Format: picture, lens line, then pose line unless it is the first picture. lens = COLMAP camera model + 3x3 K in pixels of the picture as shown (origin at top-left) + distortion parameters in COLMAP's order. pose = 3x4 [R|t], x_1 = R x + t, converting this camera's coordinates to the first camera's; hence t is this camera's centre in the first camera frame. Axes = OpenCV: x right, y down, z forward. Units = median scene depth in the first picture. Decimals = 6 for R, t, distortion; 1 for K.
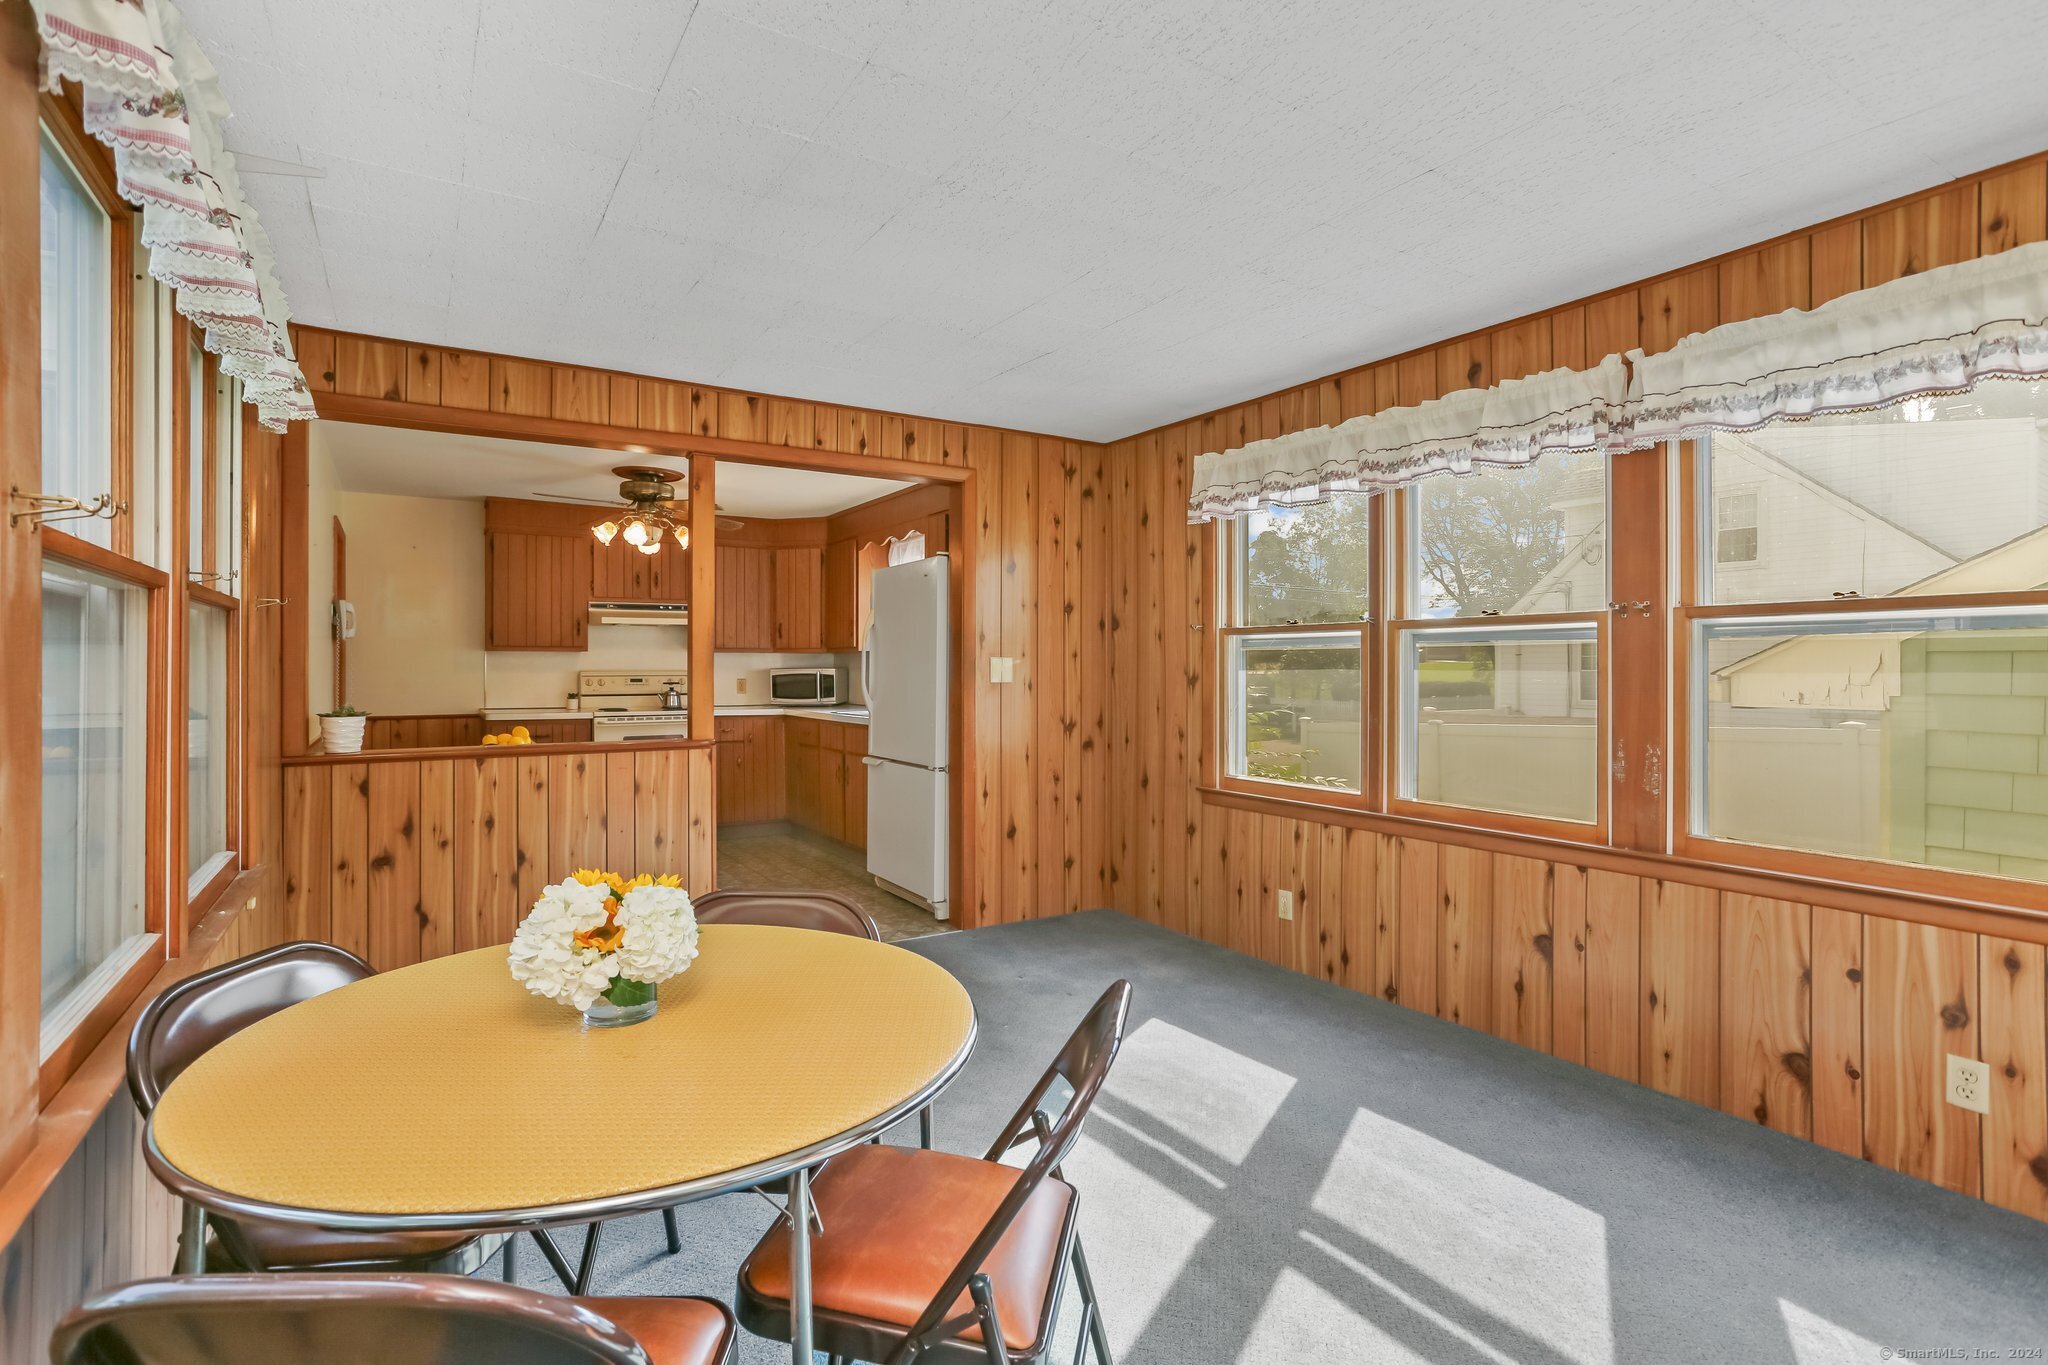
lens RADIAL K [[986.7, 0, 1012.7], [0, 986.7, 663.9], [0, 0, 1]] dist [-0.044787, 0.028083]
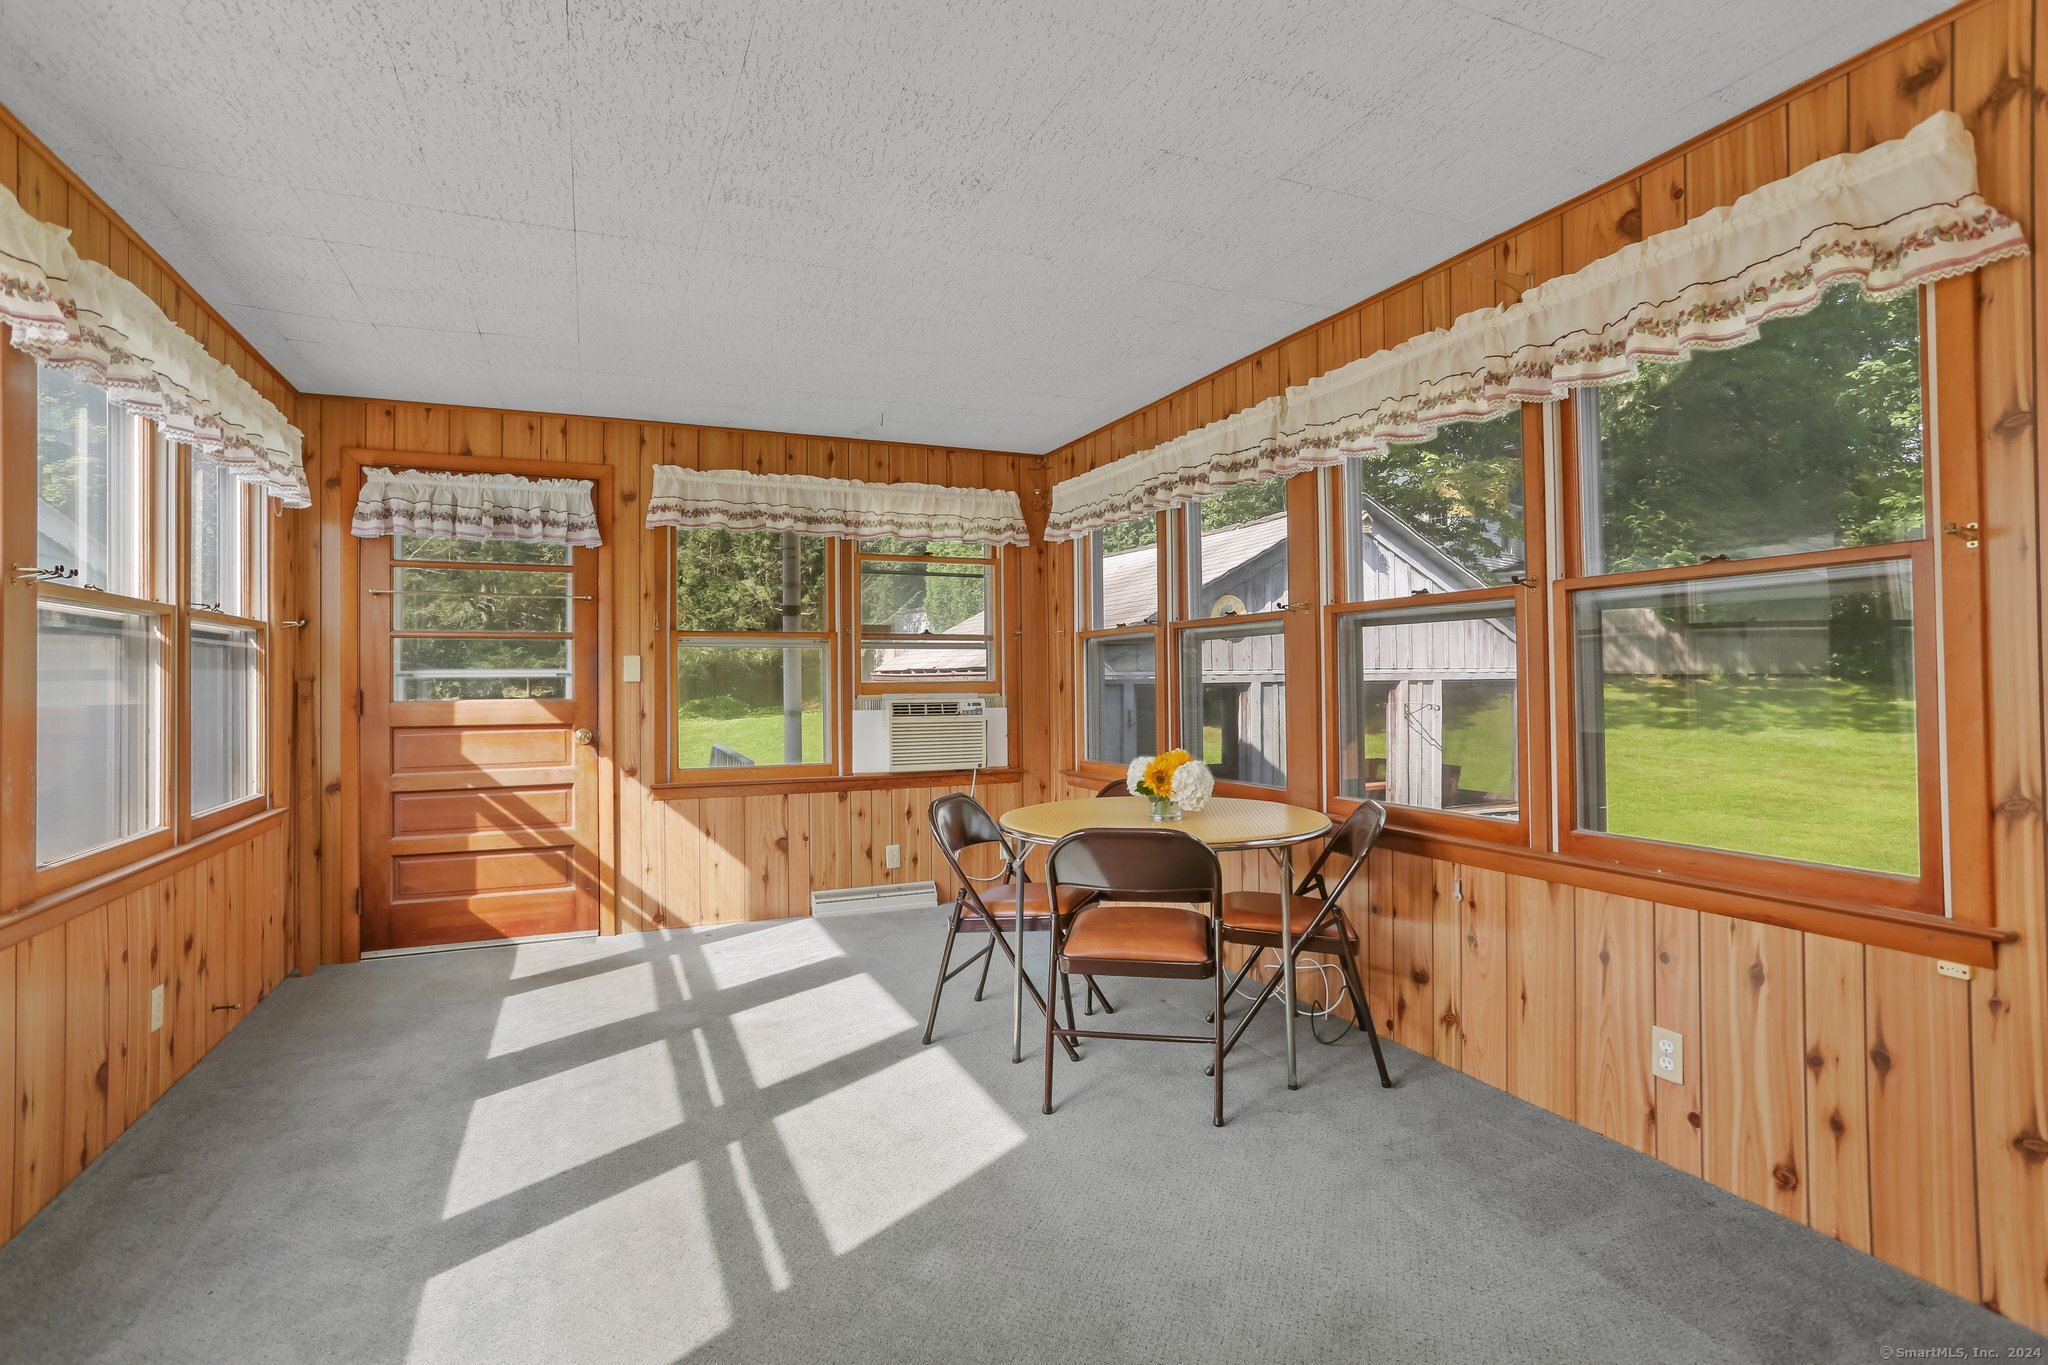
lens RADIAL K [[986.7, 0, 1009.7], [0, 986.7, 661.3], [0, 0, 1]] dist [-0.044787, 0.028083]
pose [[-0.989256, 0.013749, 0.145548, -0.082834], [0.010706, 0.999708, -0.021671, 0.013537], [-0.145803, -0.019880, -0.989114, 0.689400]]
